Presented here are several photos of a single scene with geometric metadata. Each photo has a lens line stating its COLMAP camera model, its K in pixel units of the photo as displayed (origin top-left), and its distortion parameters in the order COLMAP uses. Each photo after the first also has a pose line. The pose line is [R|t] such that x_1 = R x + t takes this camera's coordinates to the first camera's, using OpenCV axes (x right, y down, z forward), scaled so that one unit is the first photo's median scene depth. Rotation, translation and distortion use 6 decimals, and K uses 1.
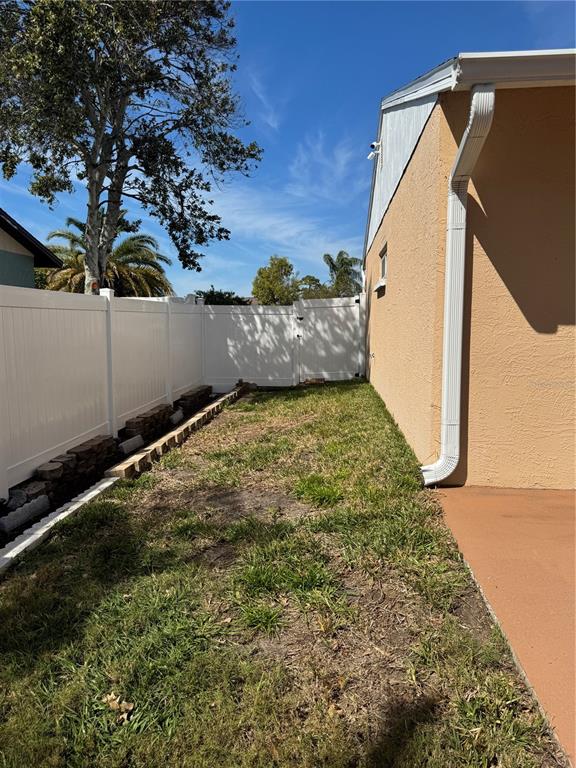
lens RADIAL K [[545.1, 0, 286.2], [0, 545.1, 387.0], [0, 0, 1]] dist [0.068887, -0.104097]
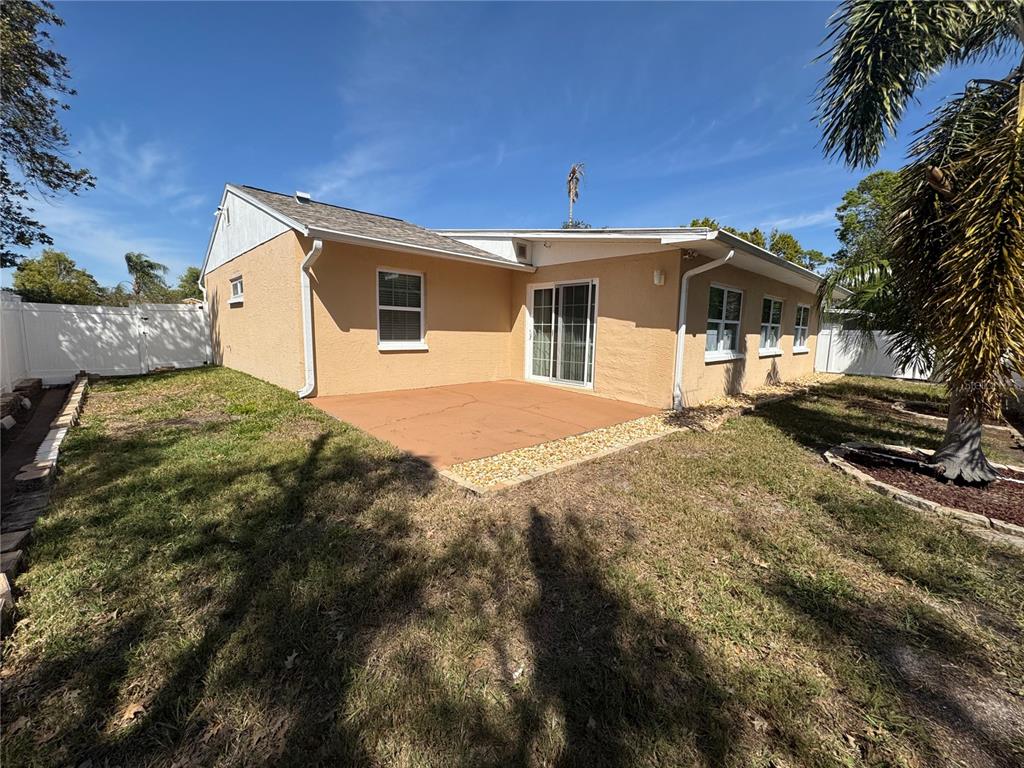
lens RADIAL K [[408.3, 0, 513.4], [0, 408.3, 387.2], [0, 0, 1]] dist [-0.001128, 0.000308]
pose [[0.658728, -0.084452, 0.747626, -0.130583], [0.063093, 0.996381, 0.056961, 0.029274], [-0.749731, 0.009648, 0.661673, -0.238906]]
